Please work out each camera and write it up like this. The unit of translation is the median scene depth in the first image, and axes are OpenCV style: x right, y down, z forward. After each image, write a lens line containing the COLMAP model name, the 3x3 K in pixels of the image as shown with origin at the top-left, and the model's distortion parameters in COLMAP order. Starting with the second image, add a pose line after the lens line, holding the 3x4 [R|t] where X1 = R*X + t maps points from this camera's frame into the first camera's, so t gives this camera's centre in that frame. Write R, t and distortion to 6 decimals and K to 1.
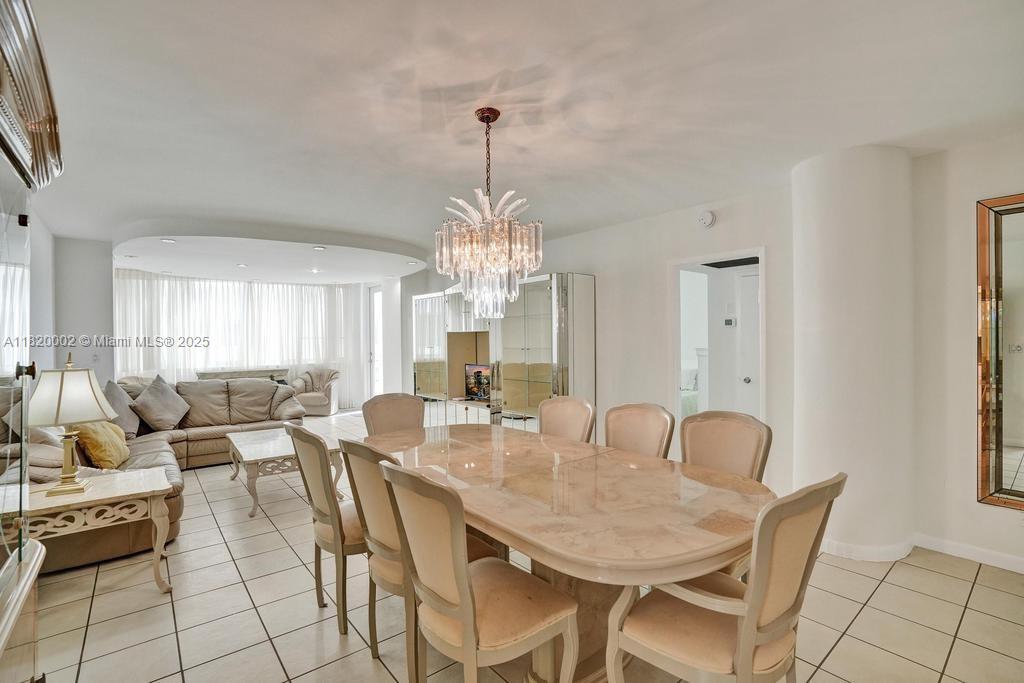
lens RADIAL K [[465.4, 0, 509.4], [0, 465.4, 336.9], [0, 0, 1]] dist [0.002200, 0.000121]
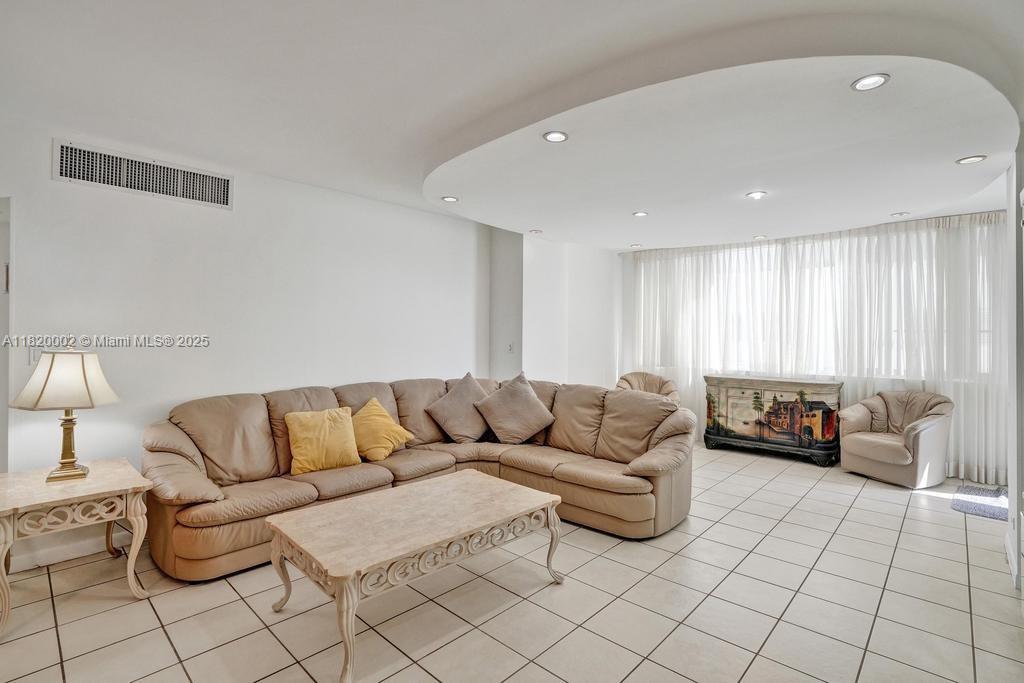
lens RADIAL K [[482.5, 0, 509.7], [0, 482.5, 336.9], [0, 0, 1]] dist [-0.044912, 0.000199]
pose [[0.123467, 0.013477, -0.992257, 0.053684], [-0.004617, 0.999905, 0.013006, 0.007548], [0.992338, 0.002975, 0.123518, 0.662521]]
